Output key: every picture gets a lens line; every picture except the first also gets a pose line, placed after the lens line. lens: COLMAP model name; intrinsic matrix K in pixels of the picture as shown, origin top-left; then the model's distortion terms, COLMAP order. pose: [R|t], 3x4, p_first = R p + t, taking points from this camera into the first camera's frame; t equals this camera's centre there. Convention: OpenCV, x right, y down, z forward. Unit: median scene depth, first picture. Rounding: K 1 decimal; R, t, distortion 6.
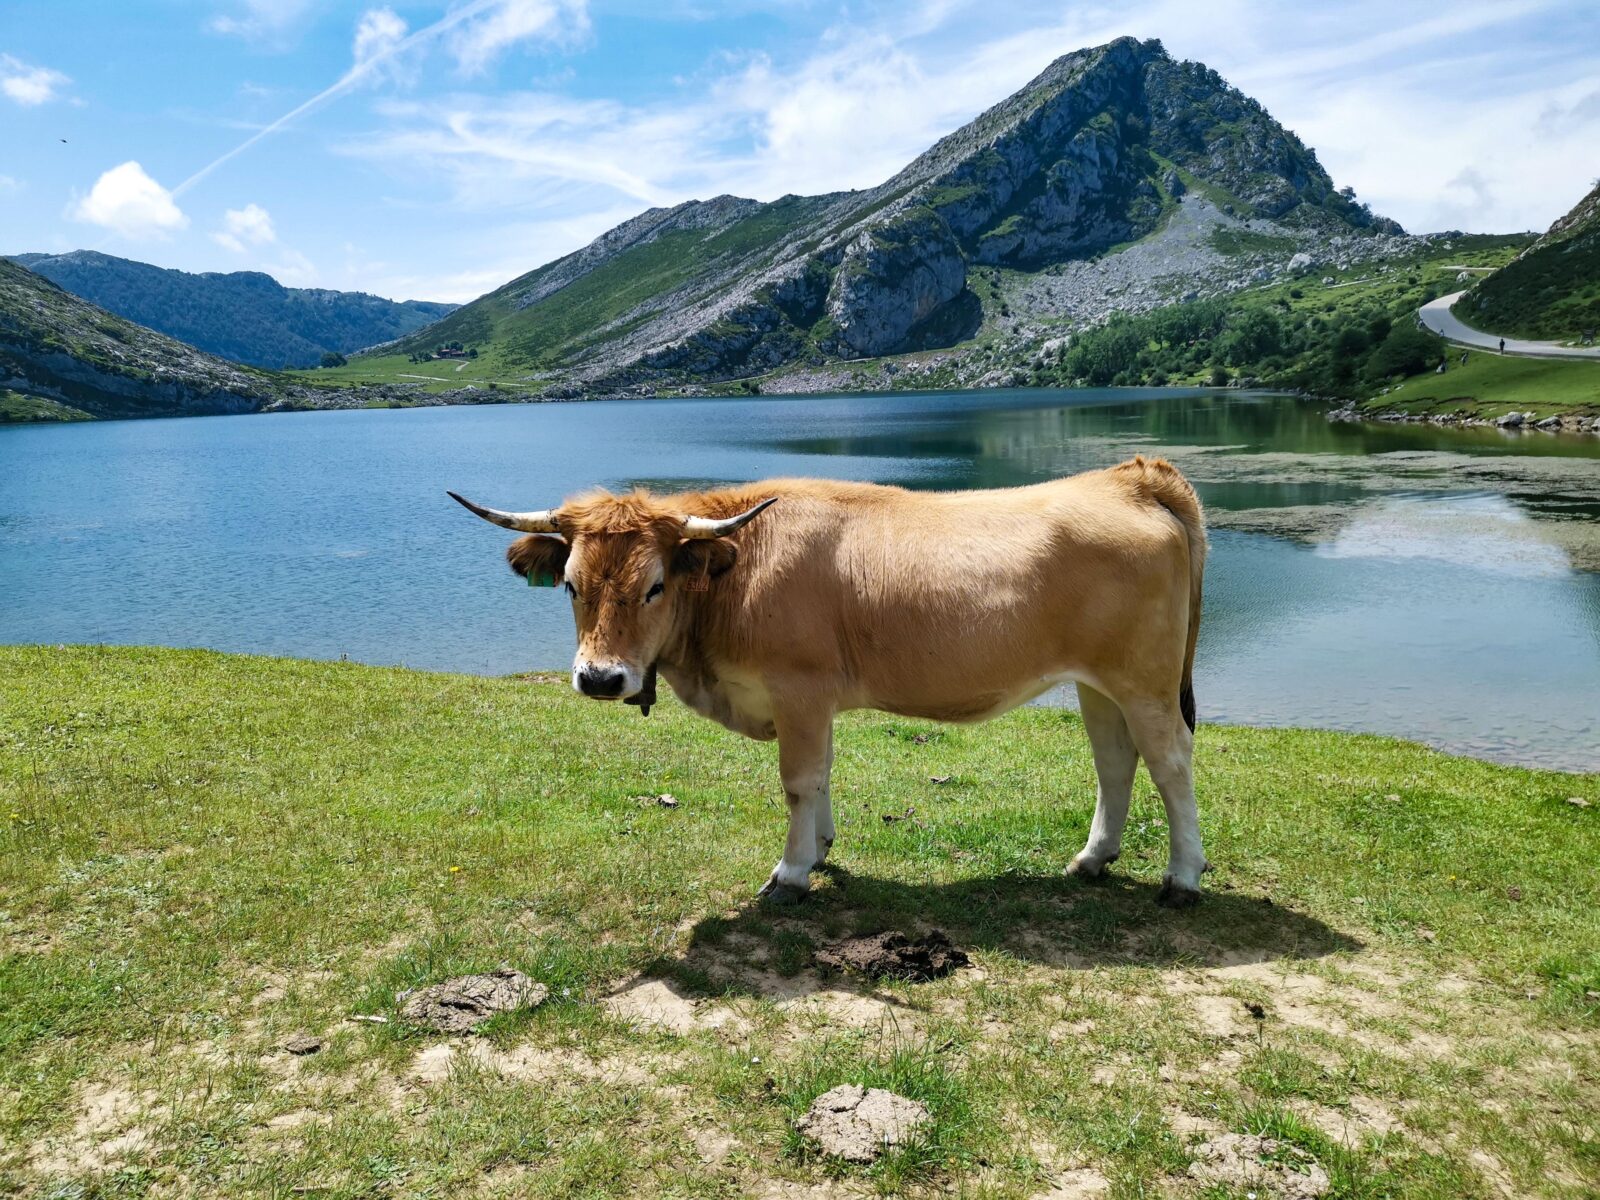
lens RADIAL K [[1229.3, 0, 798.0], [0, 1229.3, 594.5], [0, 0, 1]] dist [0.051991, -0.039349]
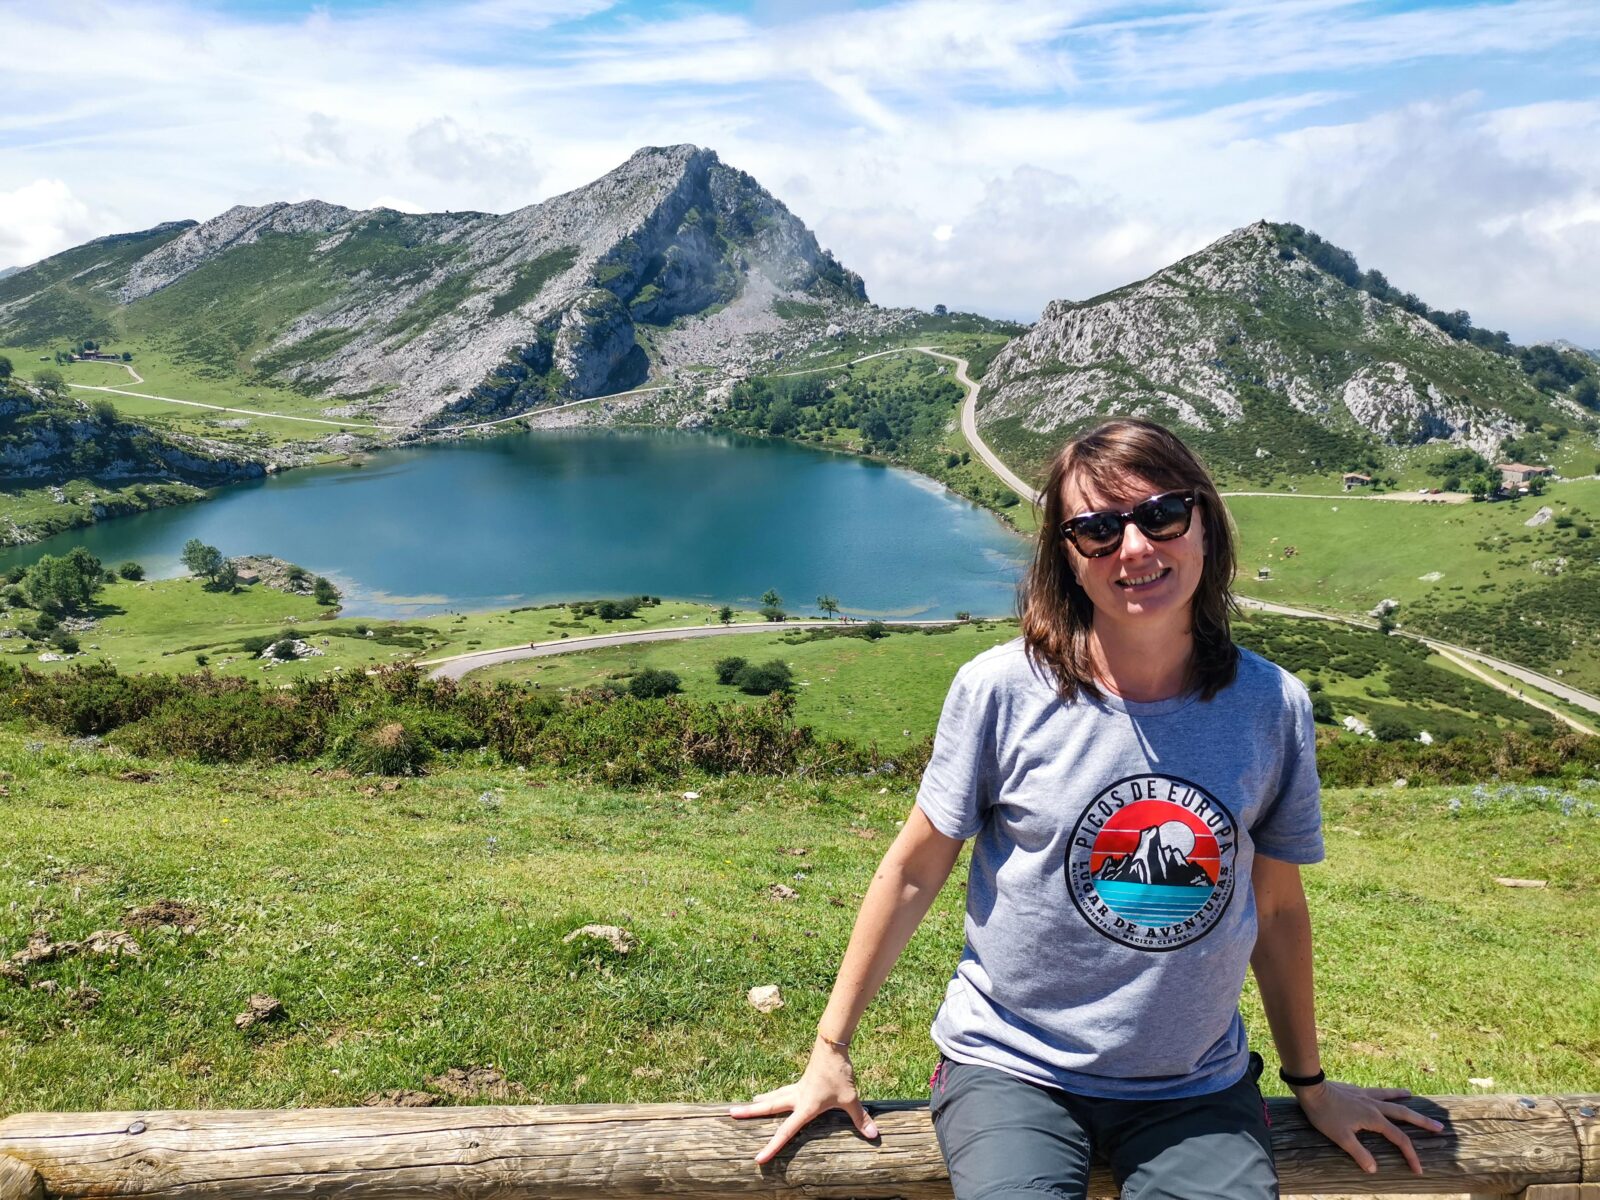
lens RADIAL K [[1229.3, 0, 814.1], [0, 1229.3, 597.8], [0, 0, 1]] dist [0.051991, -0.039349]
pose [[0.889555, -0.094975, 0.446846, -0.348509], [0.063382, 0.994349, 0.085167, -0.055546], [-0.452410, -0.047439, 0.890548, -0.412713]]
